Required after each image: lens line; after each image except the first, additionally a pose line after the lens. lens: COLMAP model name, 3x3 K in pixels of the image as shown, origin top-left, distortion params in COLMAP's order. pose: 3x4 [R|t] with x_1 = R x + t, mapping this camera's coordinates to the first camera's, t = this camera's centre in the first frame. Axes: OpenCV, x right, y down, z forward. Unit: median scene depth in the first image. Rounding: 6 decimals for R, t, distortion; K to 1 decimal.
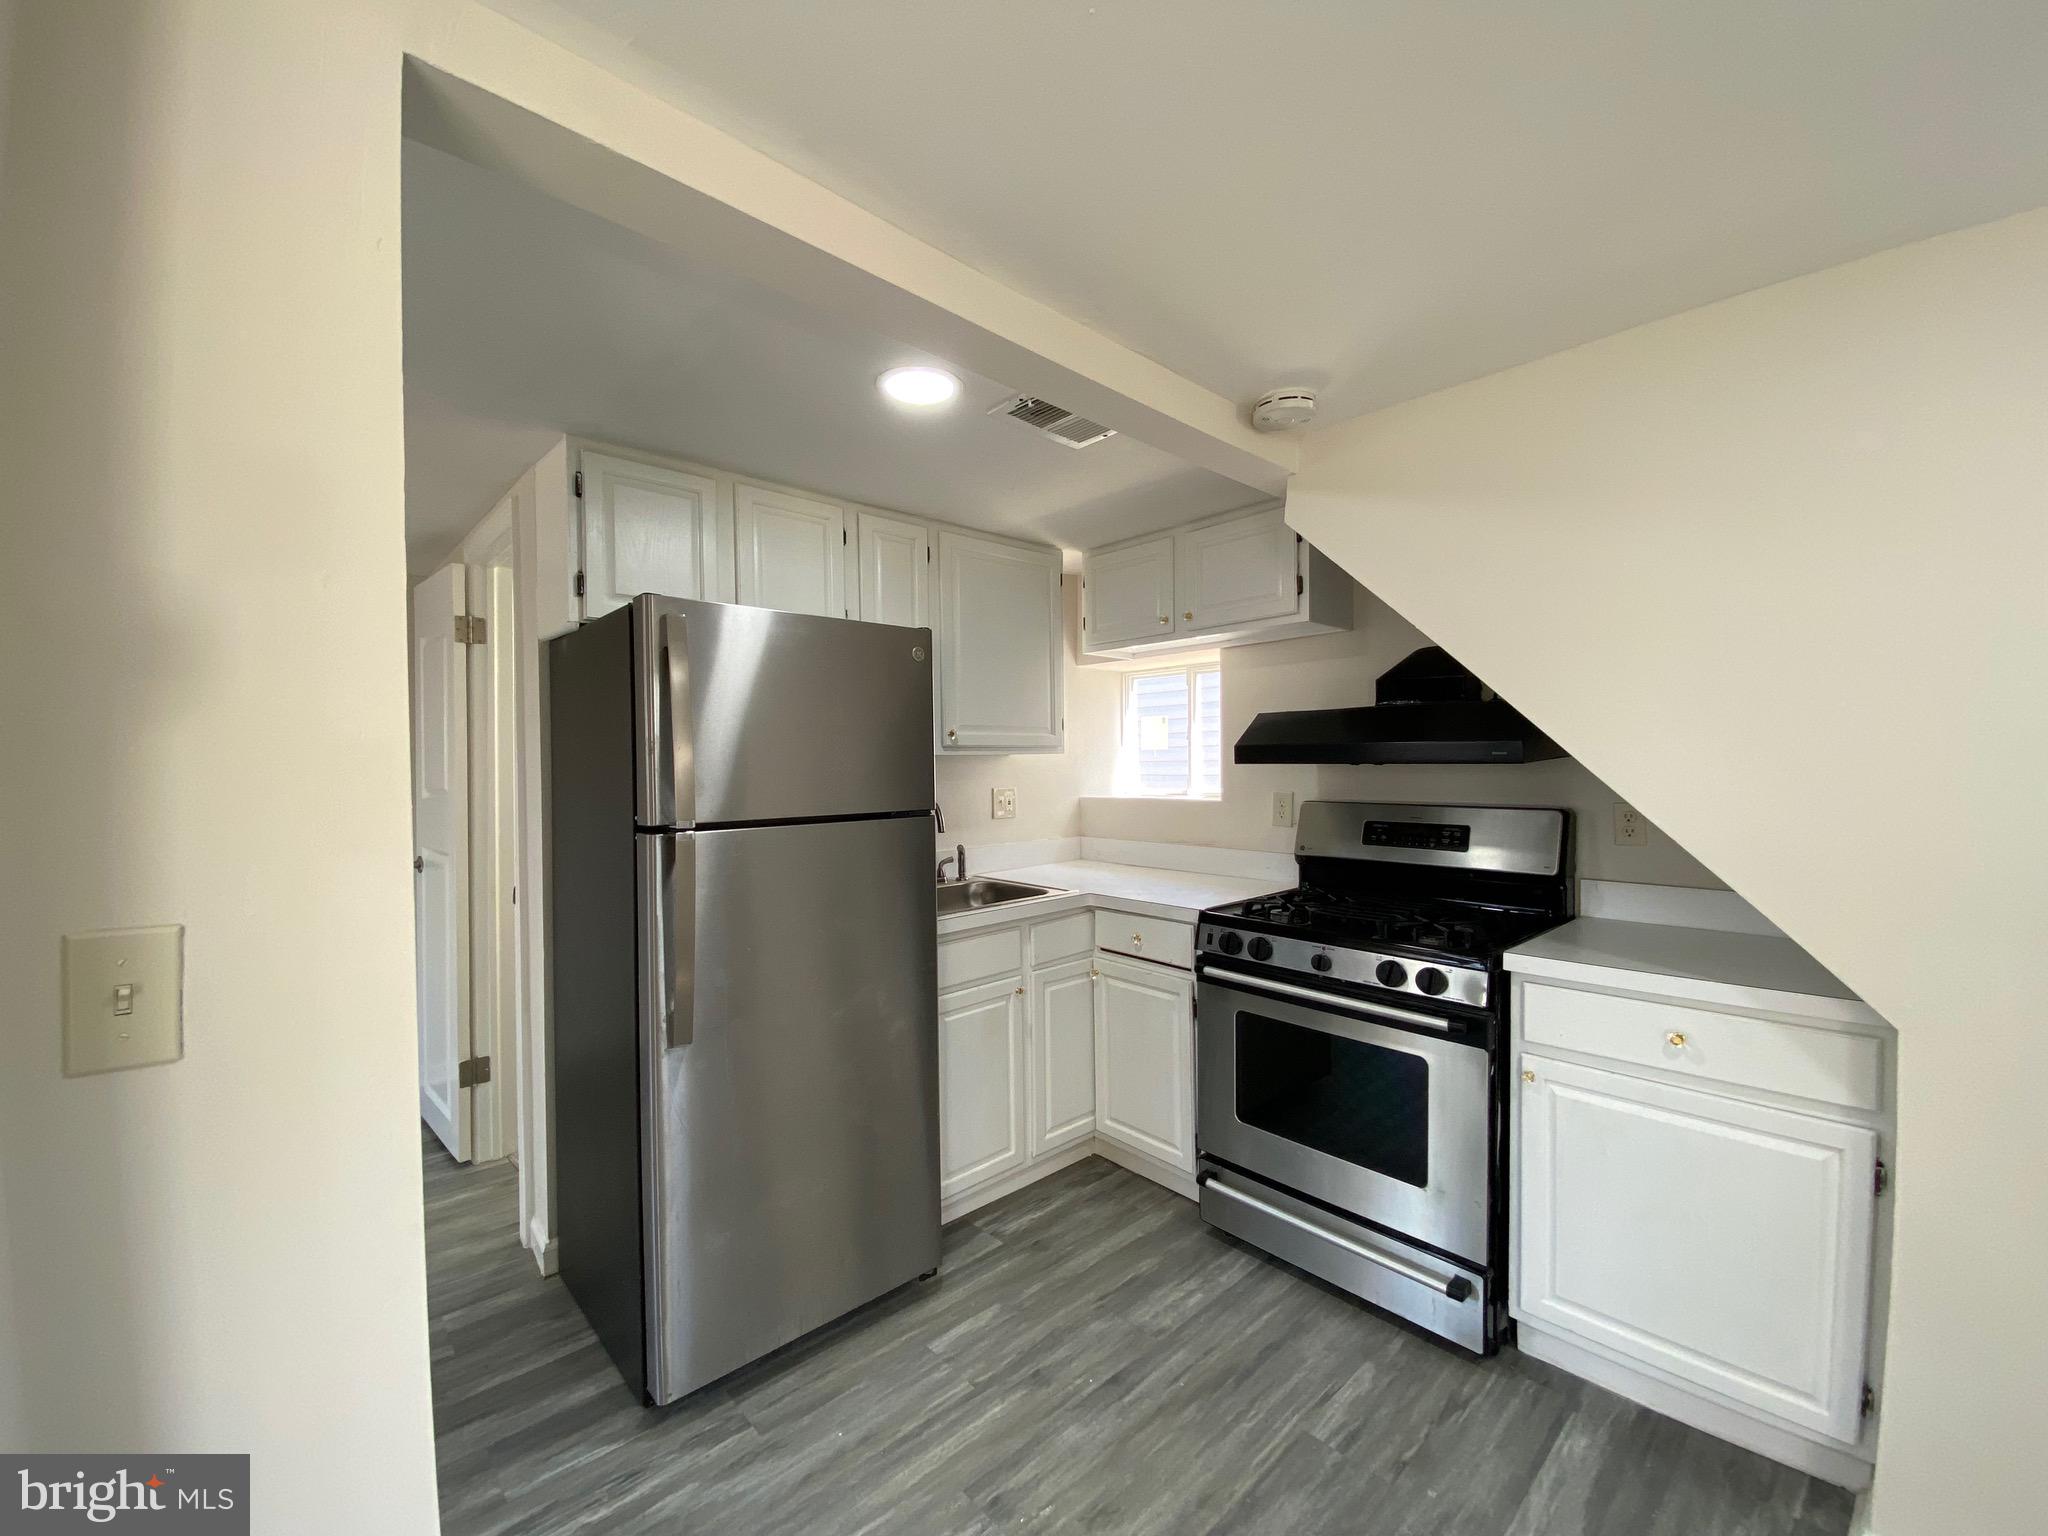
lens RADIAL K [[832.0, 0, 1024.0], [0, 832.0, 768.0], [0, 0, 1]] dist [0.013751, -0.017777]
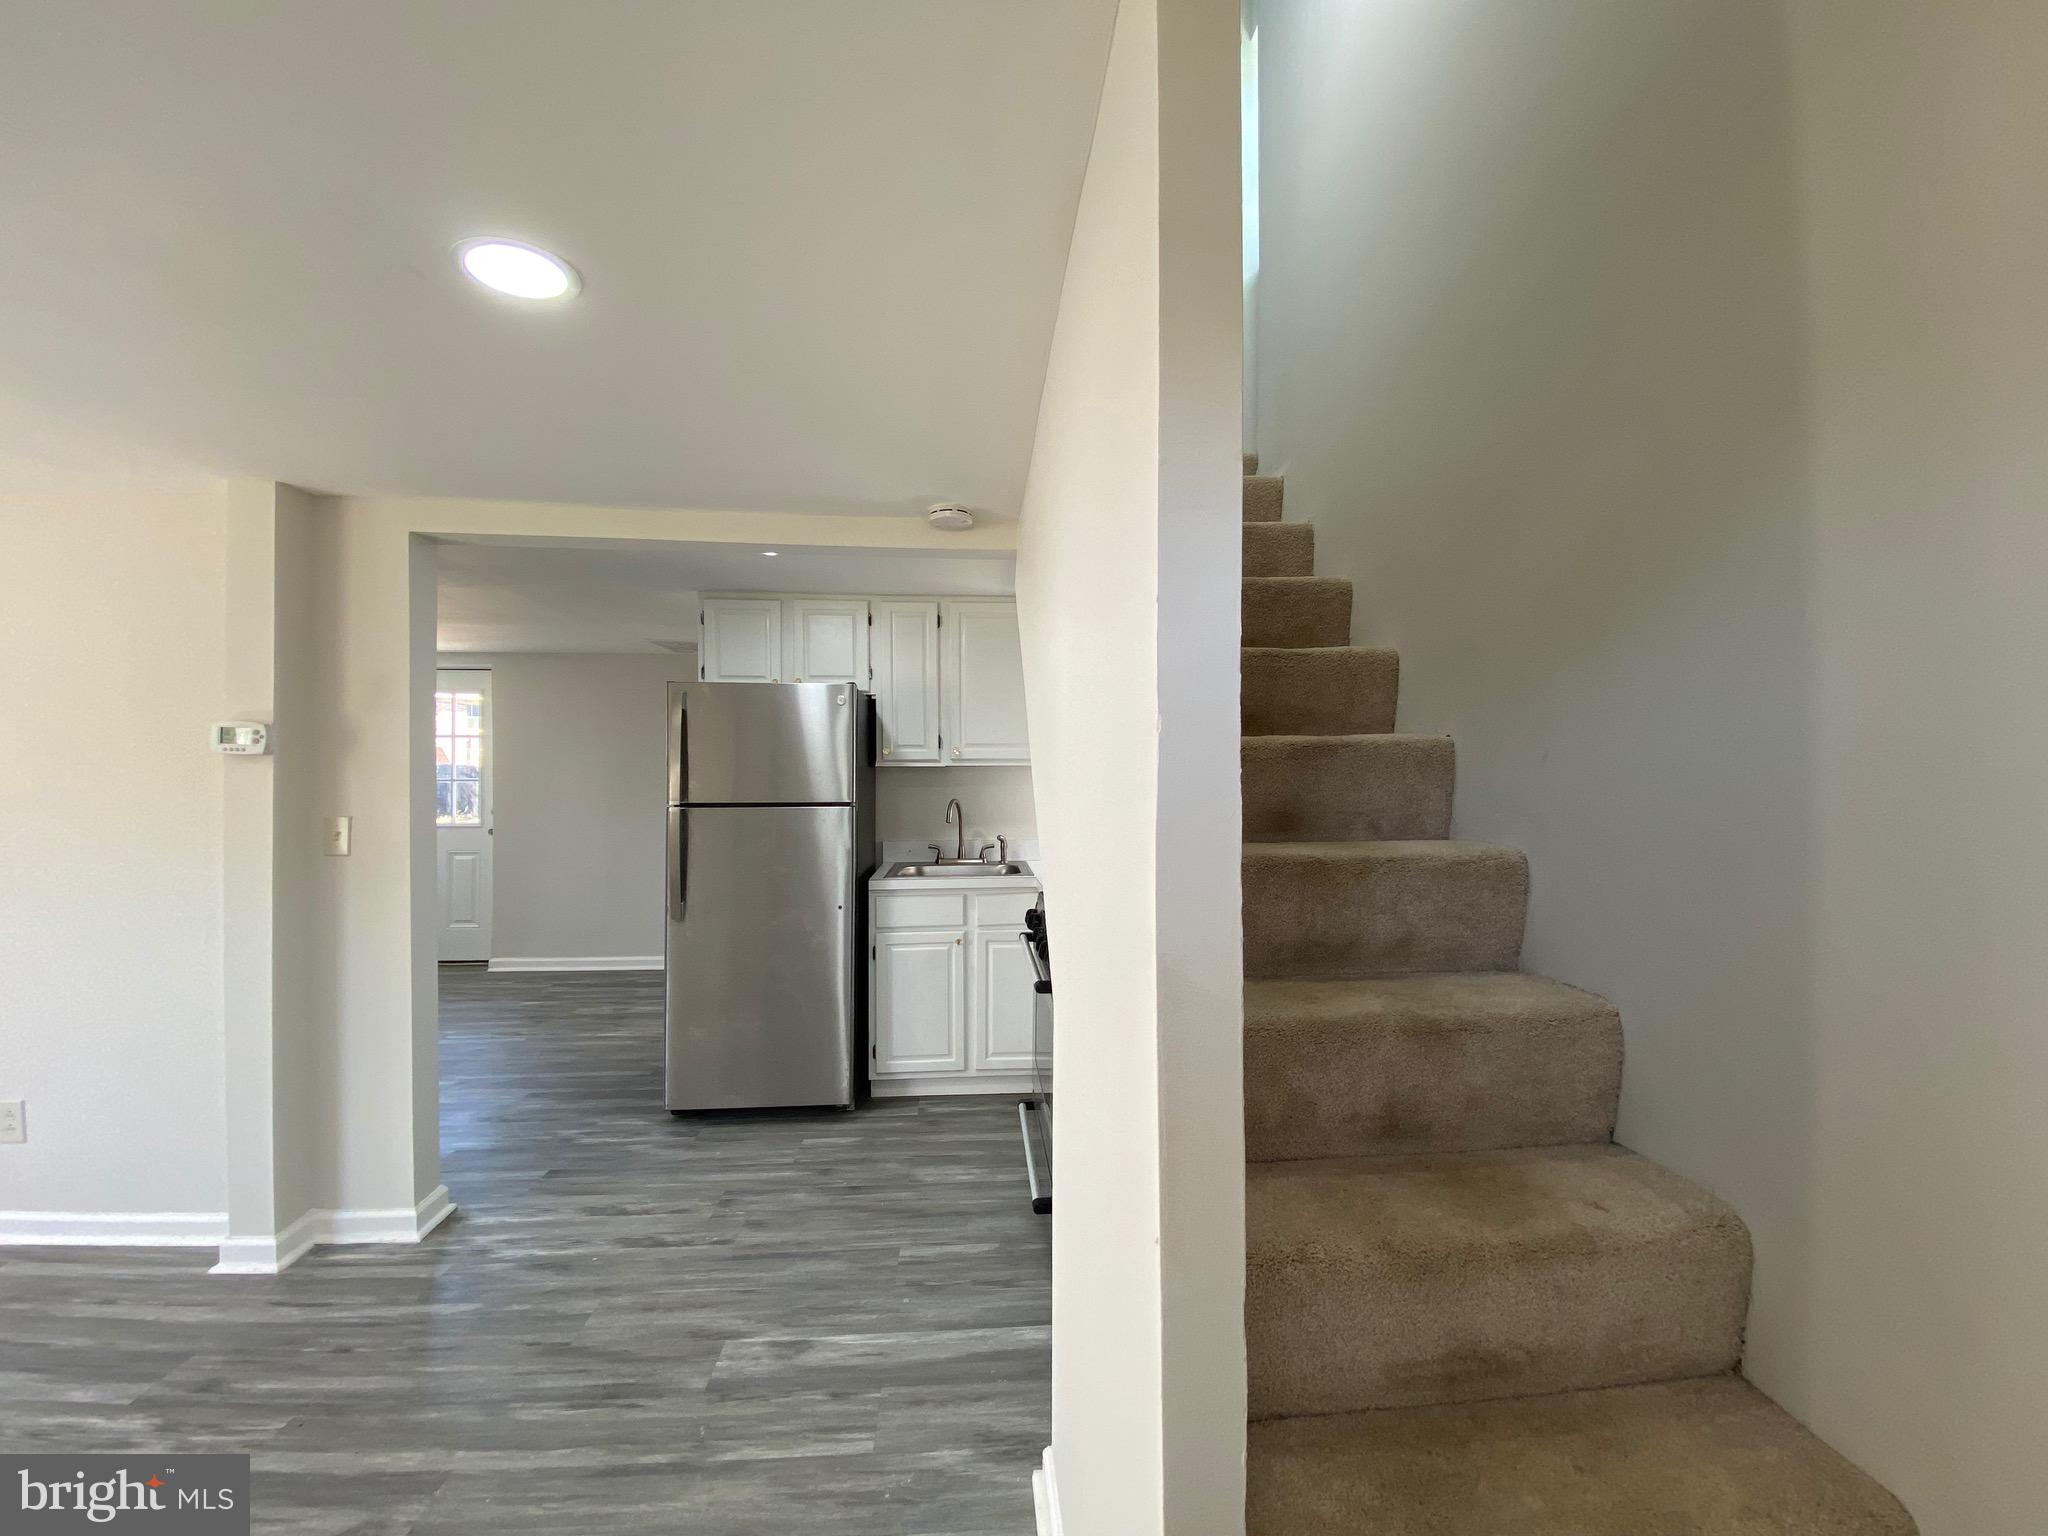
lens RADIAL K [[824.0, 0, 1019.9], [0, 824.0, 763.8], [0, 0, 1]] dist [0.016209, -0.017899]
pose [[0.783868, 0.005735, -0.620901, 1.017494], [-0.012802, 0.999894, -0.006927, -0.015955], [0.620795, 0.013378, 0.783859, 0.008124]]
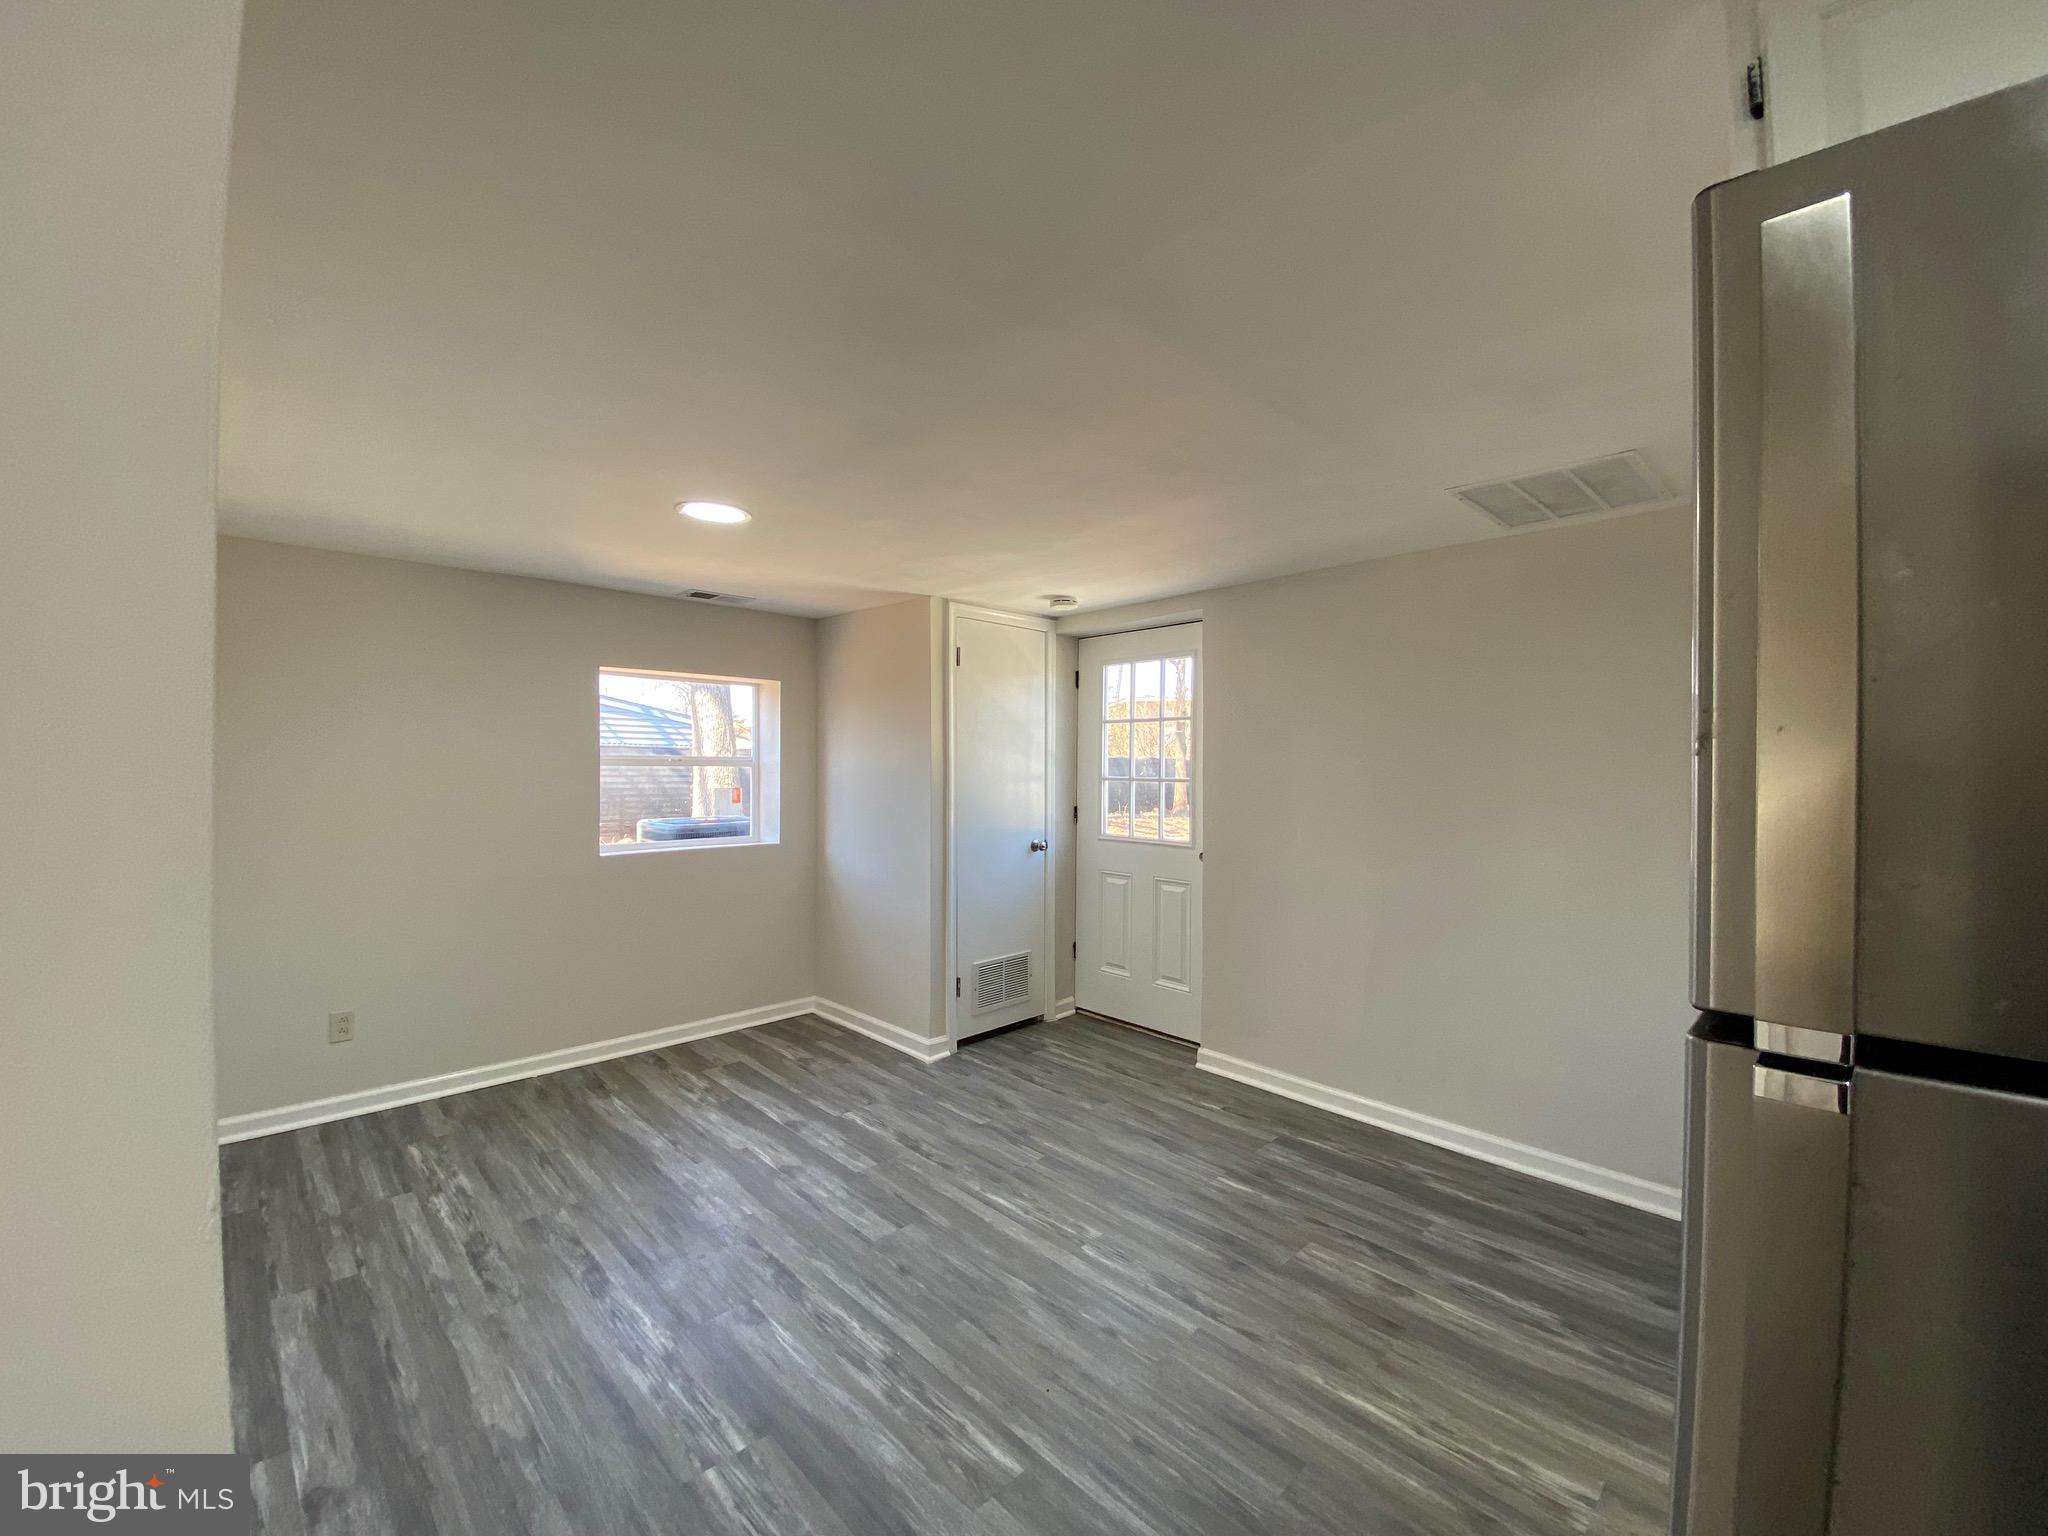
lens RADIAL K [[824.0, 0, 1019.9], [0, 824.0, 763.8], [0, 0, 1]] dist [0.016209, -0.017899]
pose [[0.024710, 0.011758, -0.999626, -0.124565], [-0.013682, 0.999841, 0.011422, -0.013817], [0.999601, 0.013395, 0.024867, 0.563712]]
